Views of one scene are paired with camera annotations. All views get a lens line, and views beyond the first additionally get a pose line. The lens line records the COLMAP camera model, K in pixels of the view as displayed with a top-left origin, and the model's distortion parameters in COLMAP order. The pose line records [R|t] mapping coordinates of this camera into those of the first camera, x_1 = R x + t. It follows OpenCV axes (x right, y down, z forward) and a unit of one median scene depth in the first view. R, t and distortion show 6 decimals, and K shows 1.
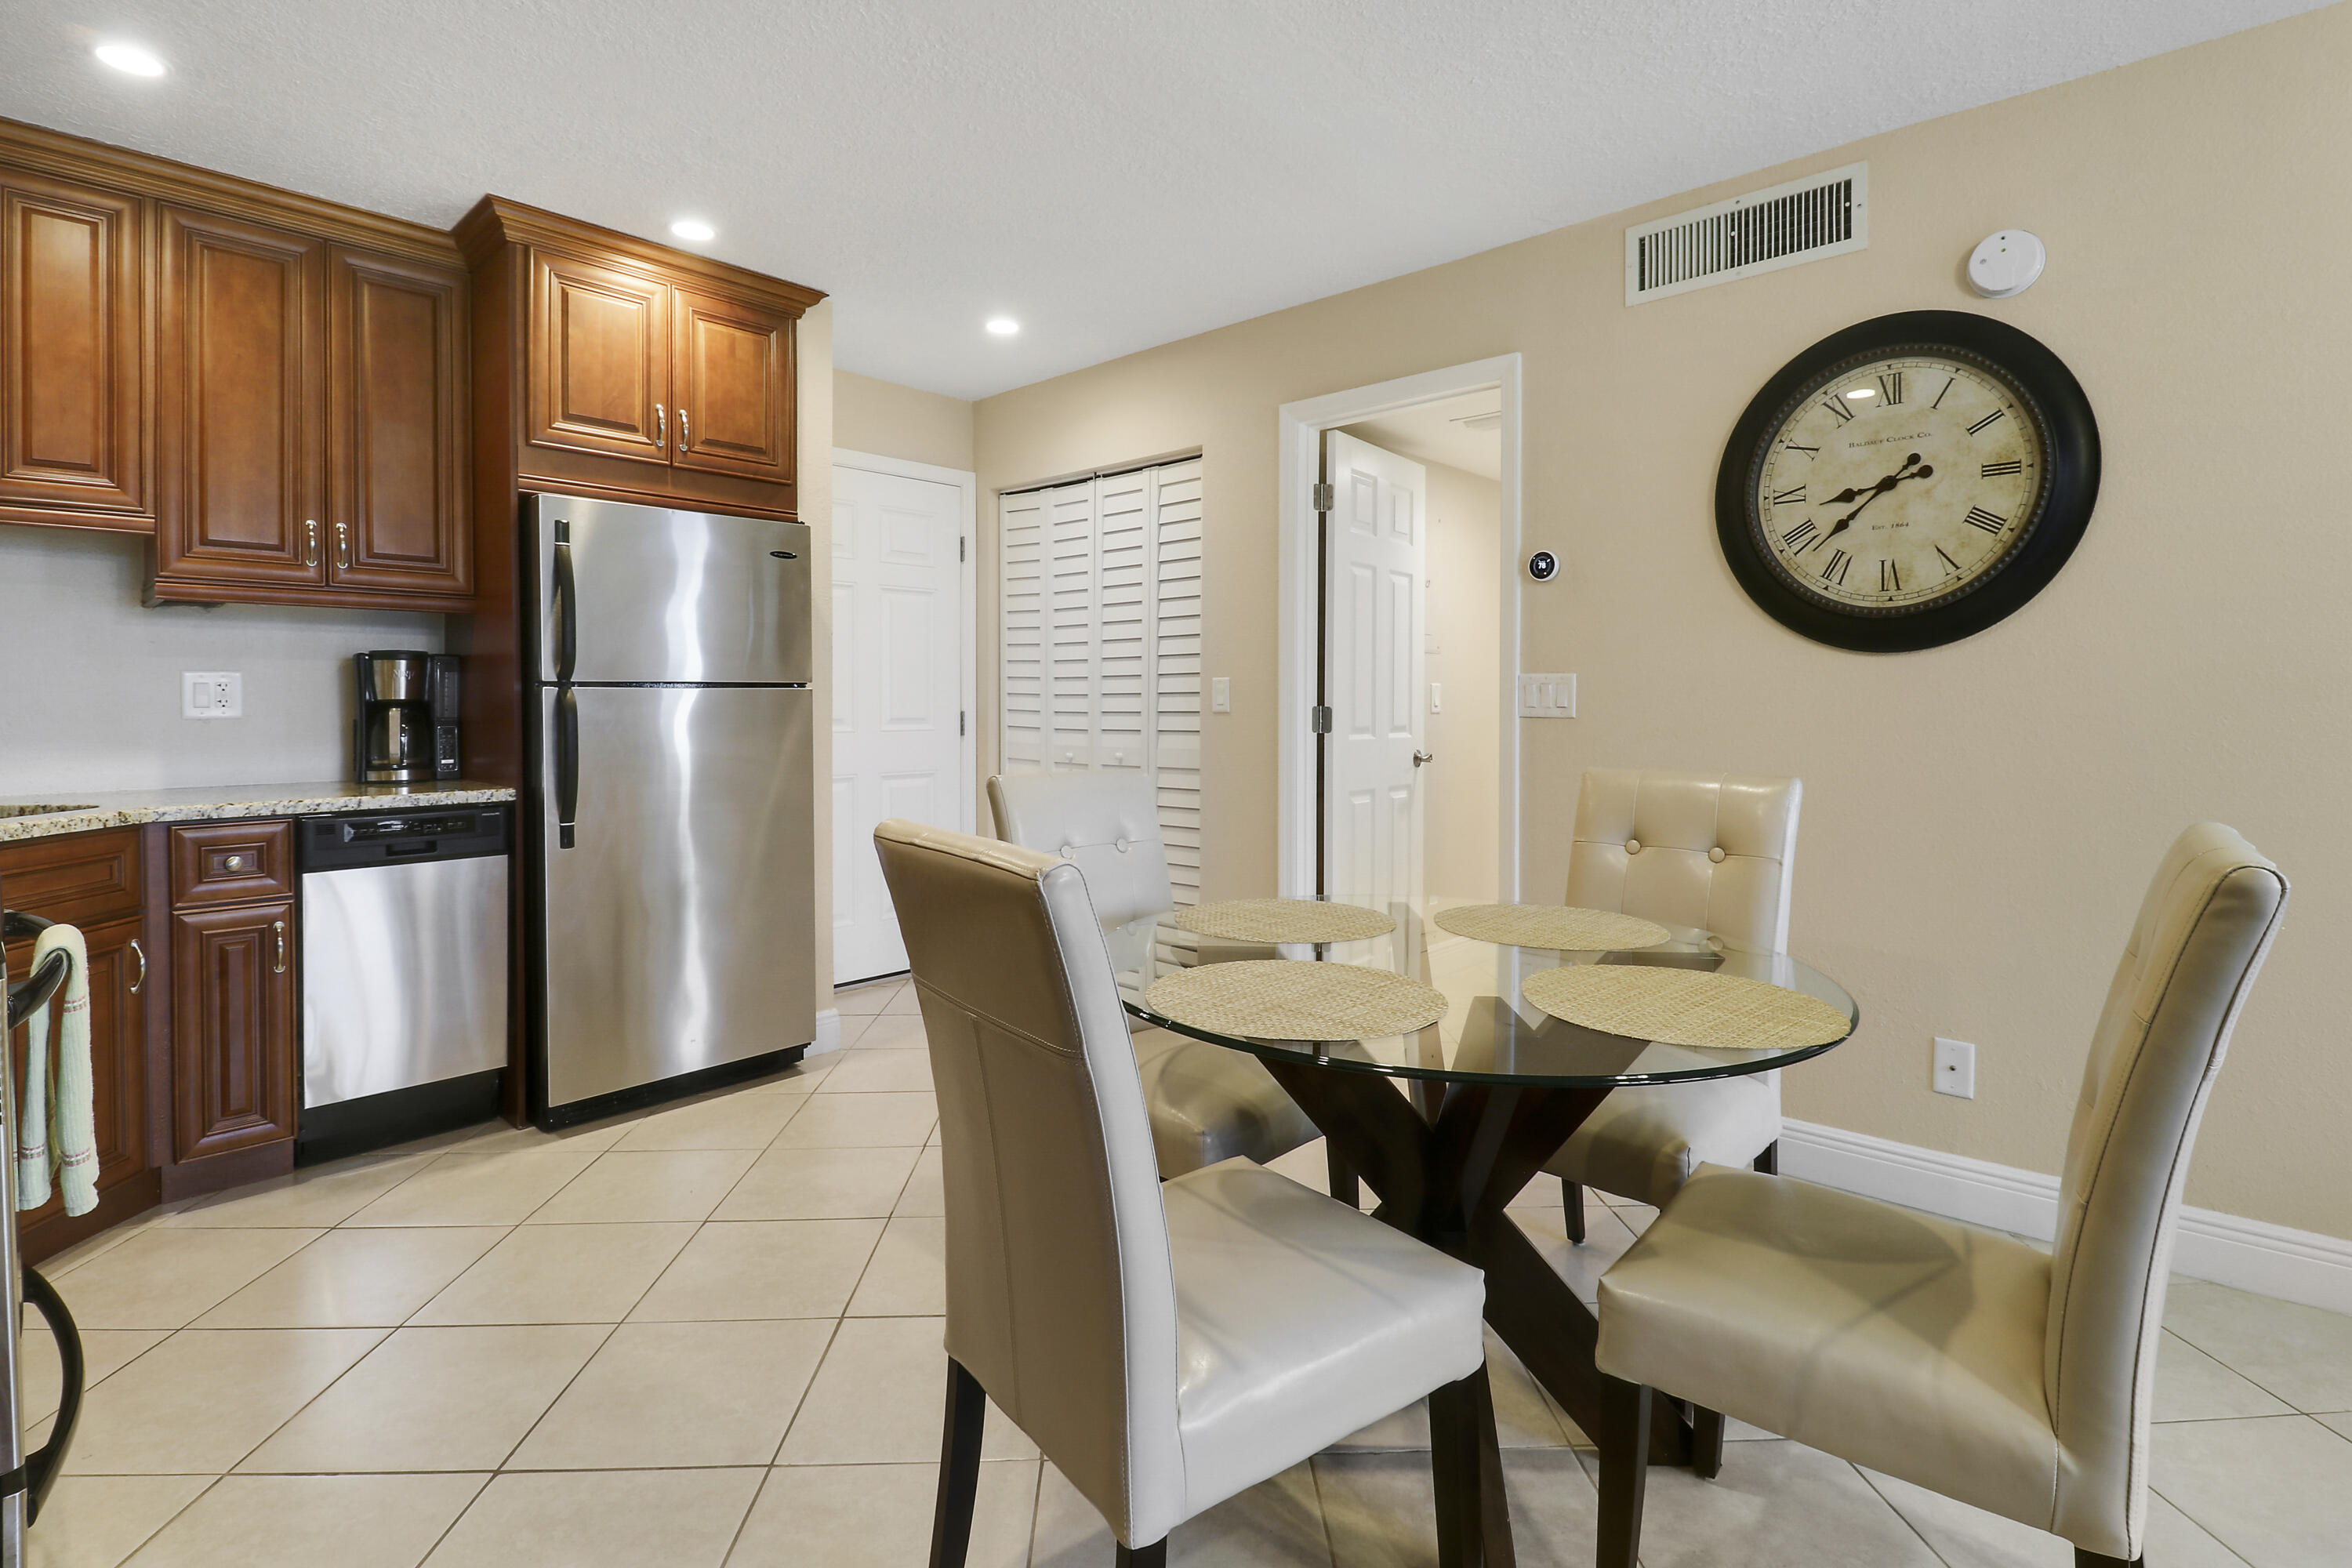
lens RADIAL K [[1129.3, 0, 1204.0], [0, 1129.3, 720.3], [0, 0, 1]] dist [0.001715, -0.015748]
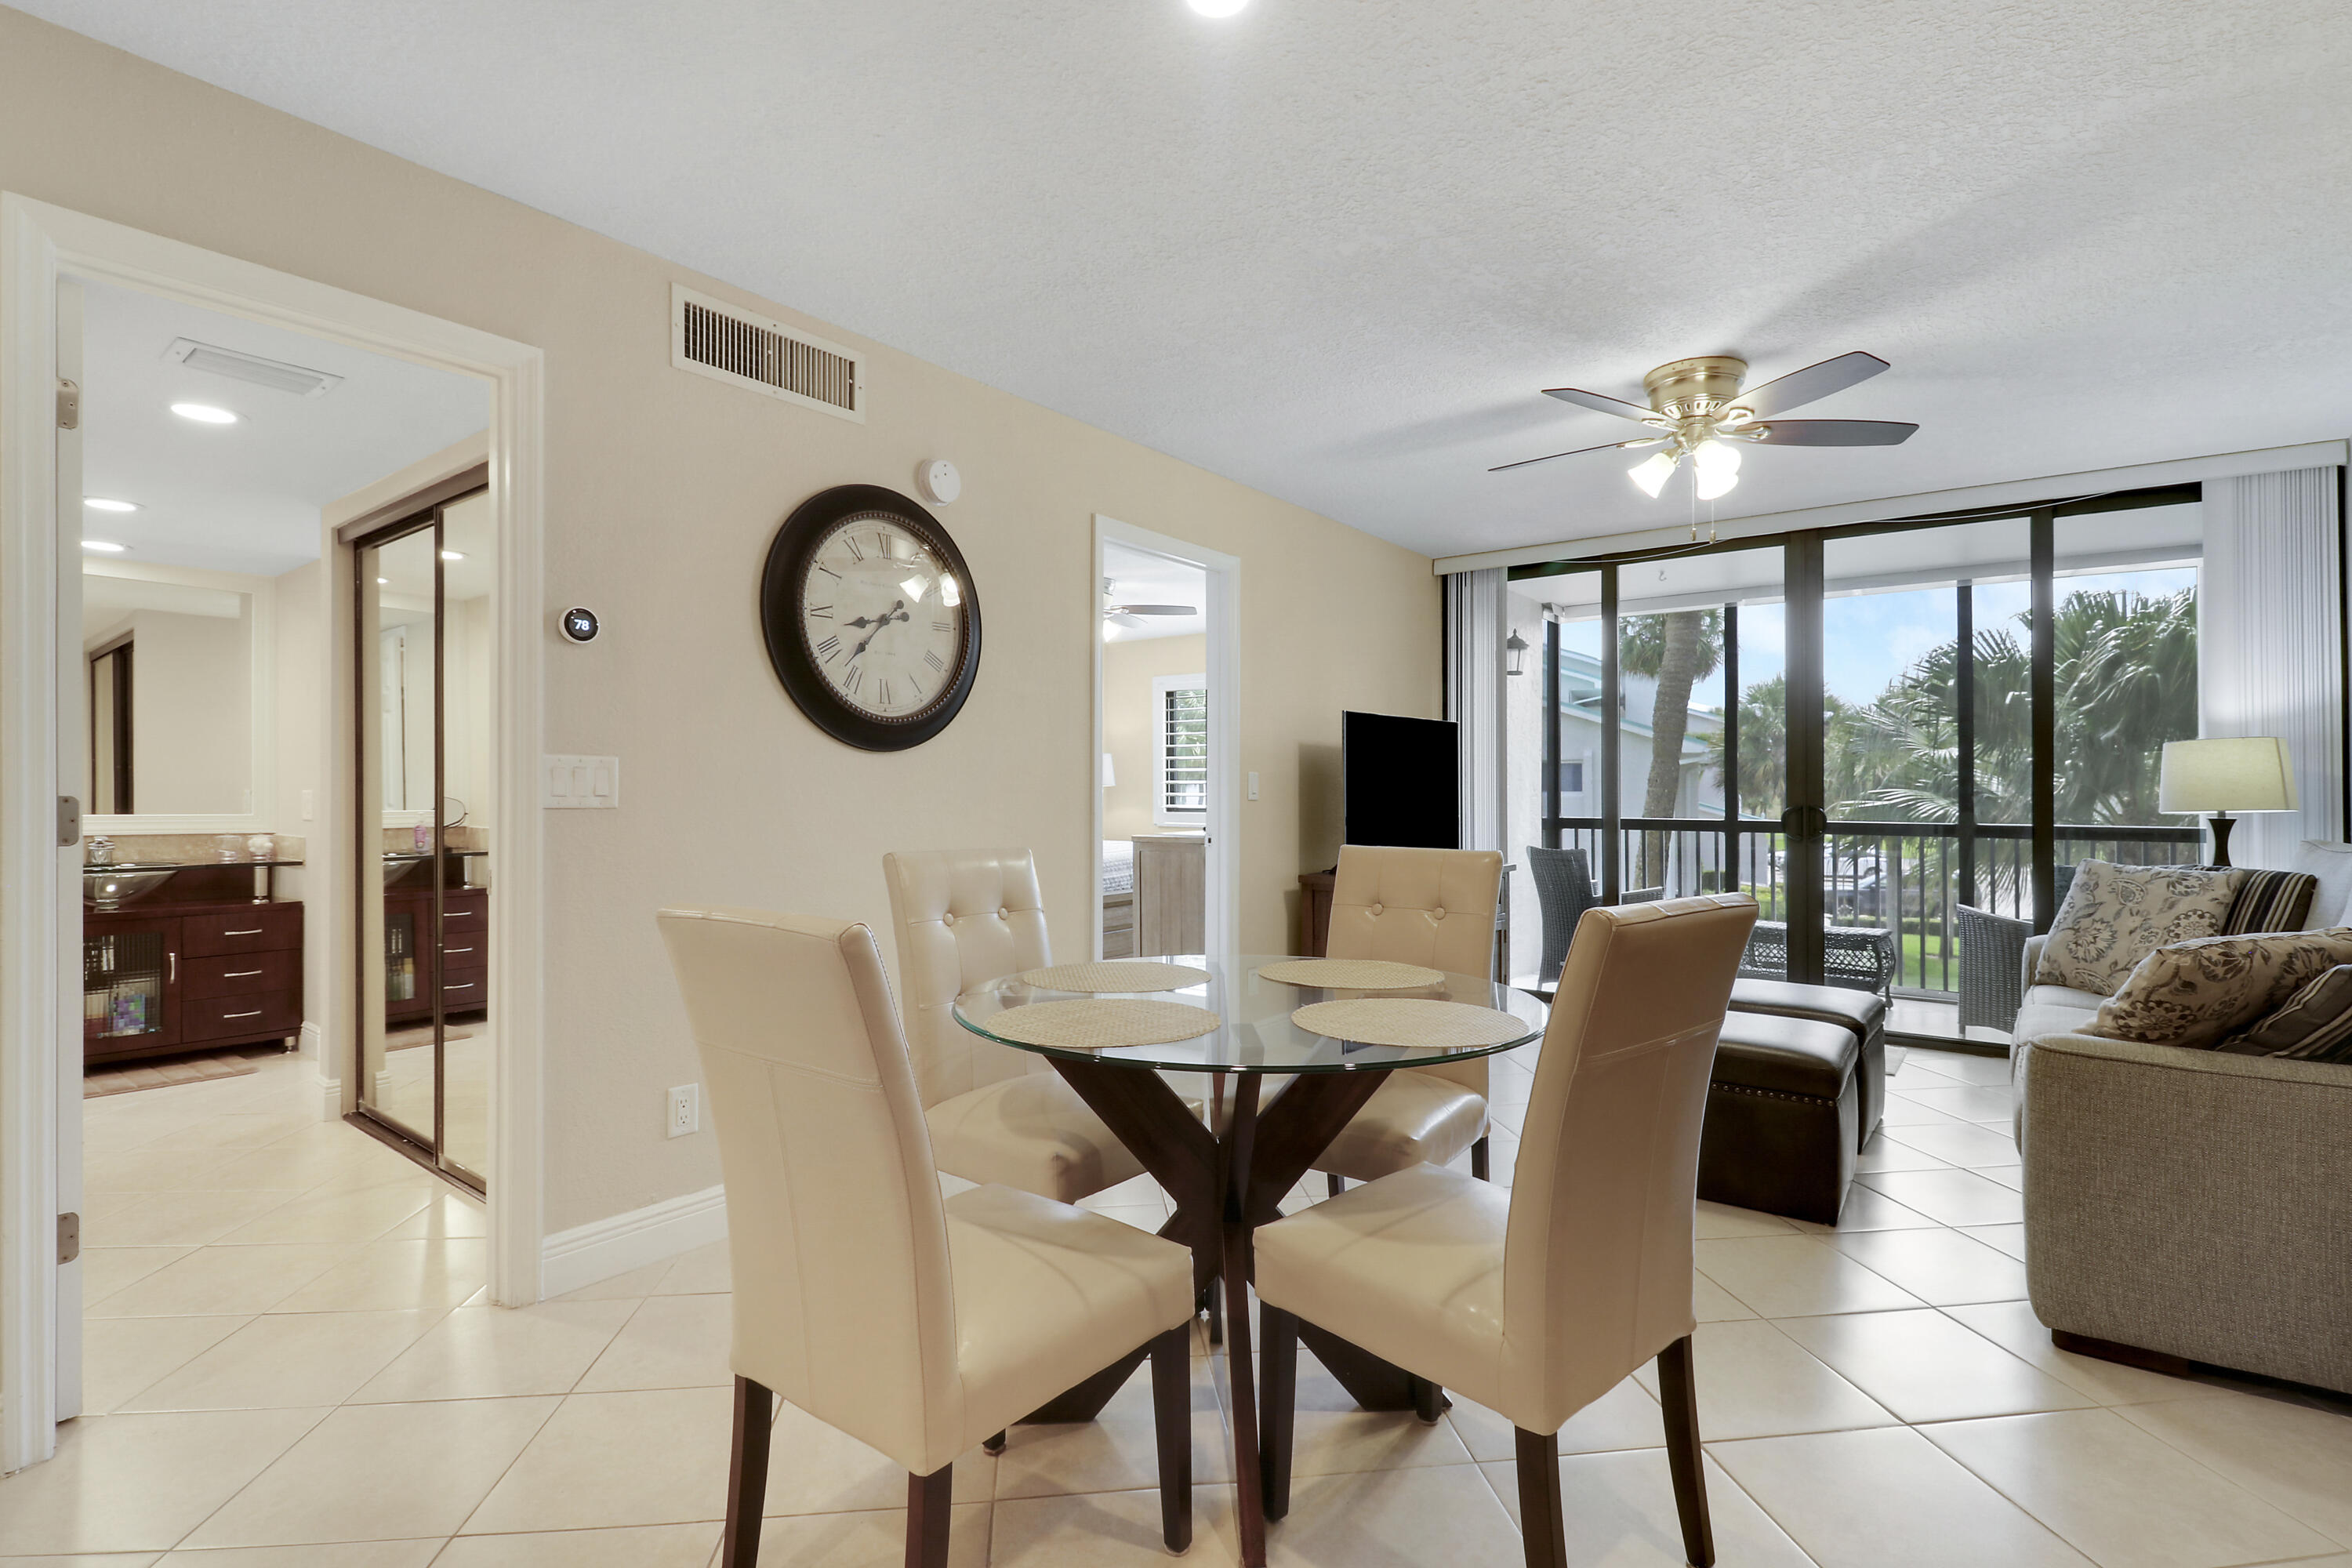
lens RADIAL K [[1089.4, 0, 1184.7], [0, 1089.4, 786.0], [0, 0, 1]] dist [0.002344, -0.013645]
pose [[-0.074737, 0.003419, 0.997197, -0.571397], [0.011815, 0.999927, -0.002543, -0.012762], [-0.997133, 0.011592, -0.074772, 0.664652]]
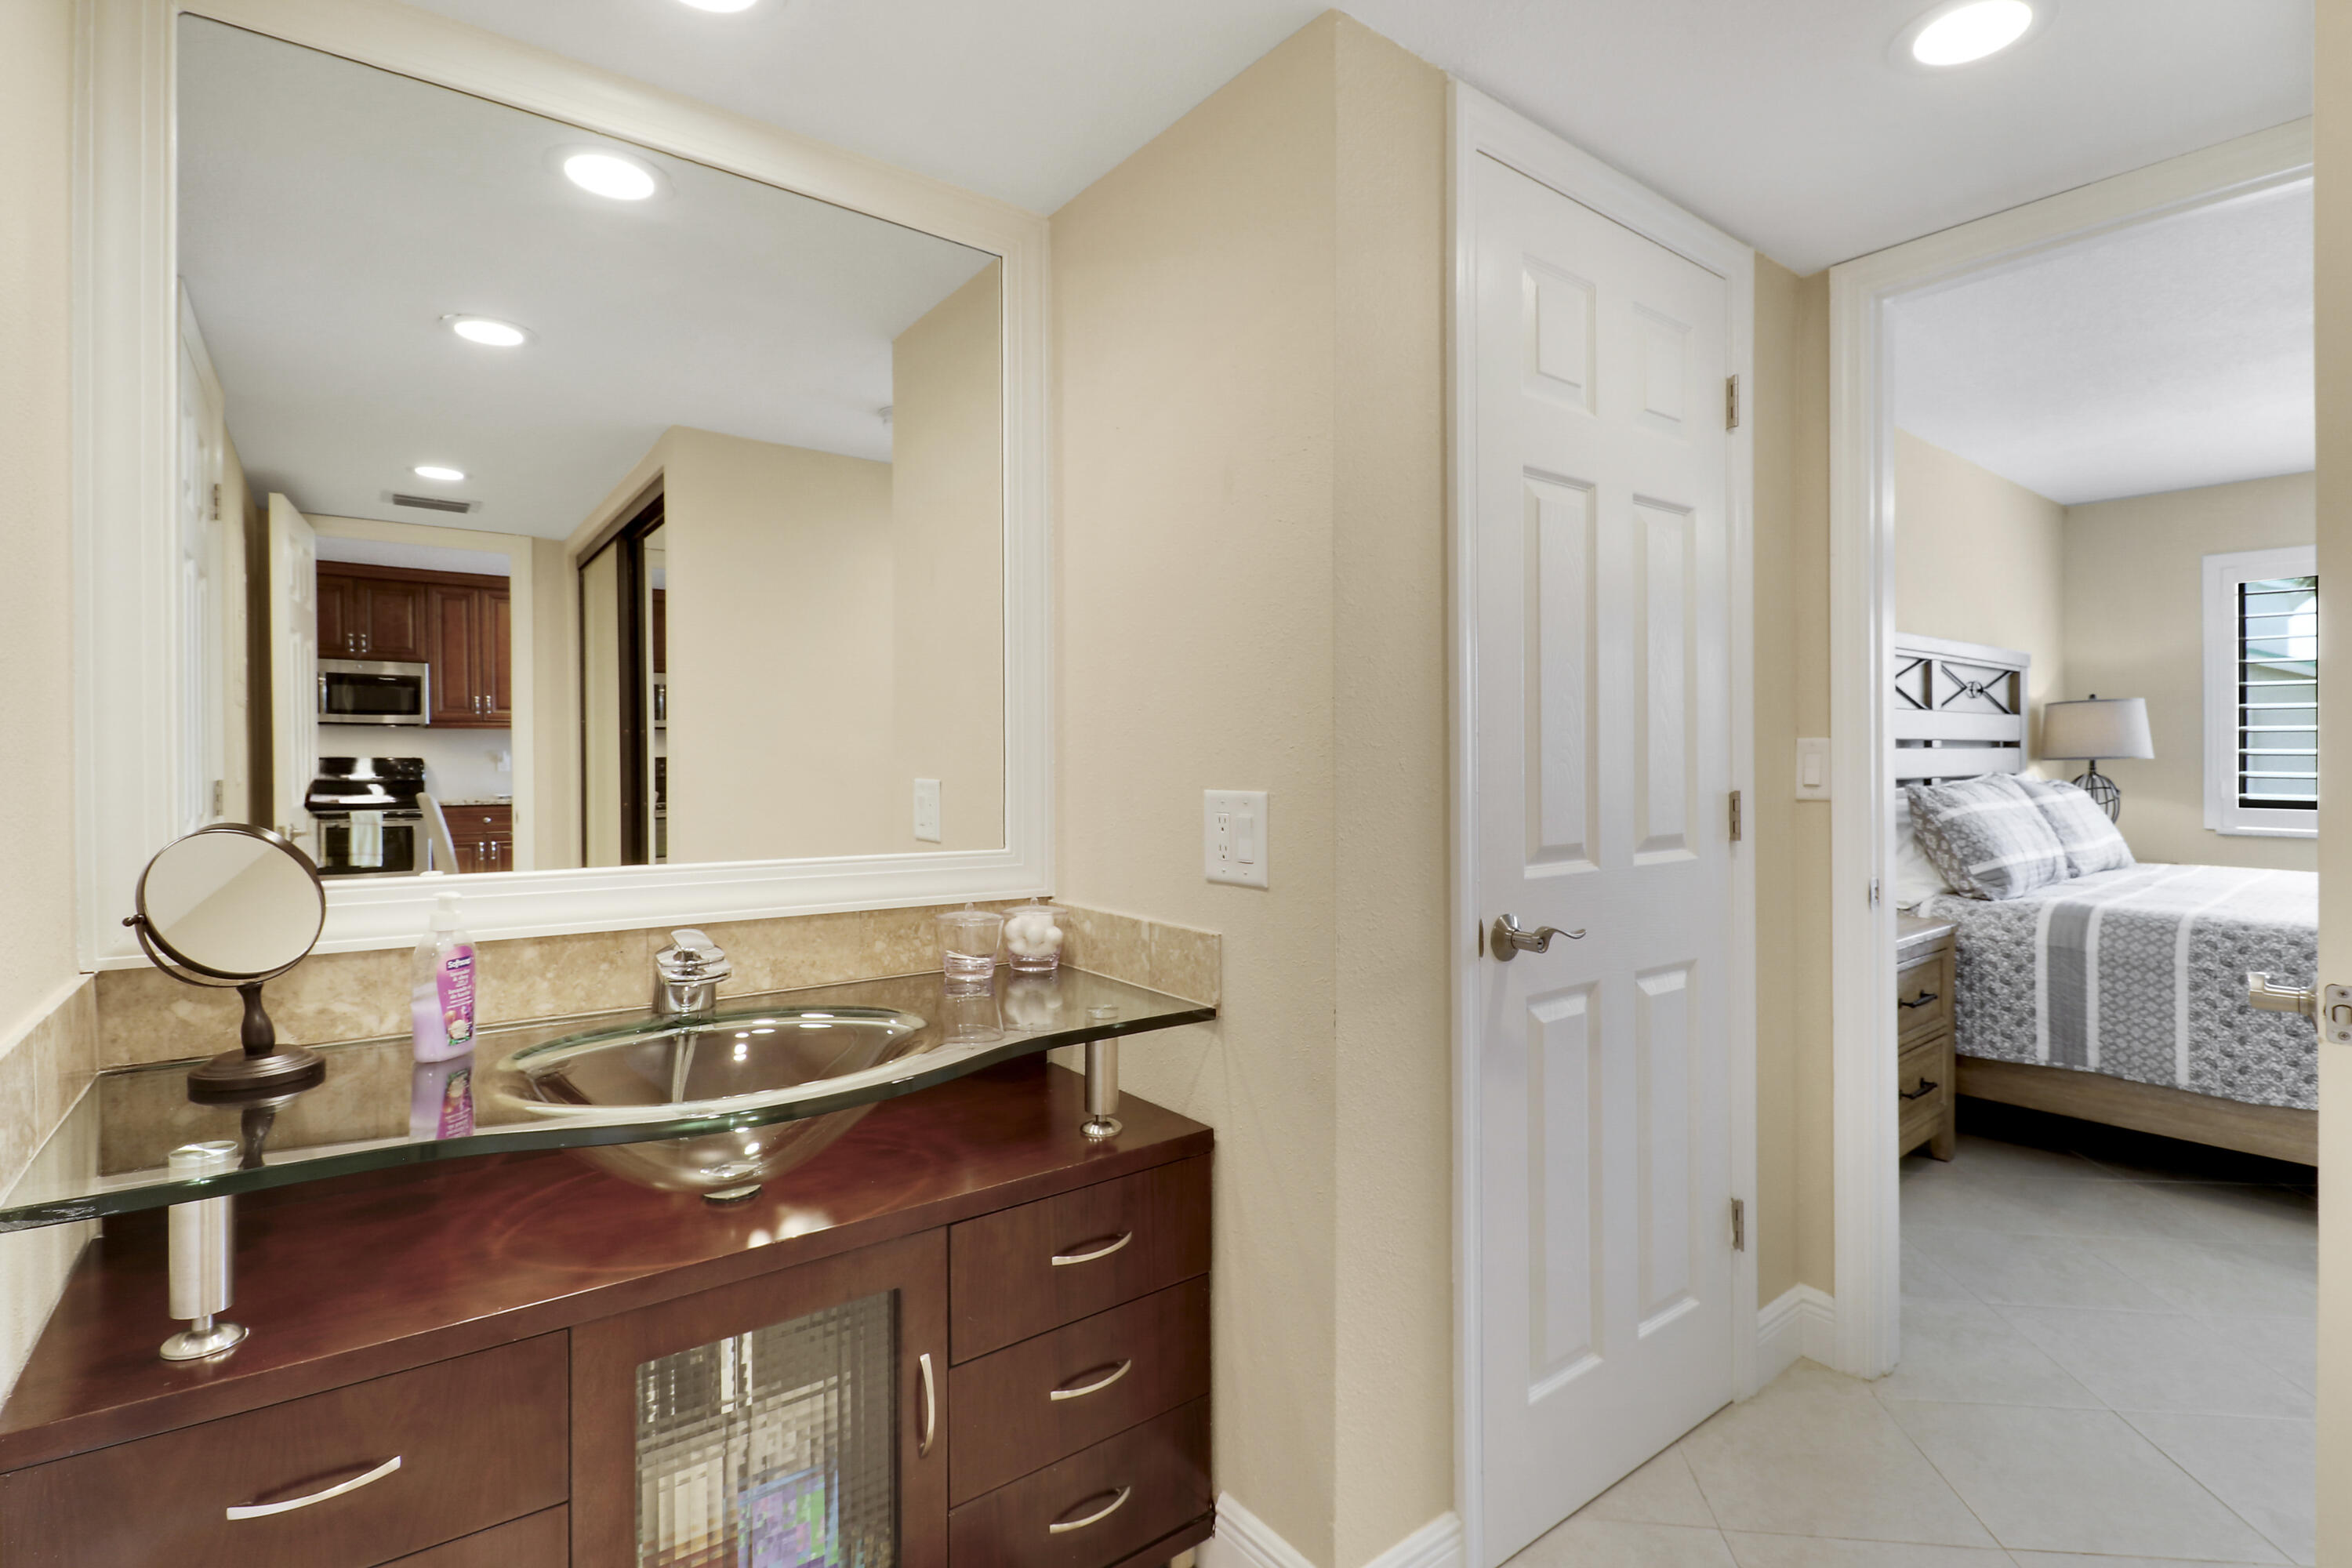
lens RADIAL K [[1120.0, 0, 1185.8], [0, 1120.0, 739.5], [0, 0, 1]] dist [0.001489, -0.014375]
pose [[0.190633, 0.018512, 0.981487, 0.591714], [0.014289, 0.999664, -0.021630, -0.036831], [-0.981557, 0.018148, 0.190304, 1.751175]]
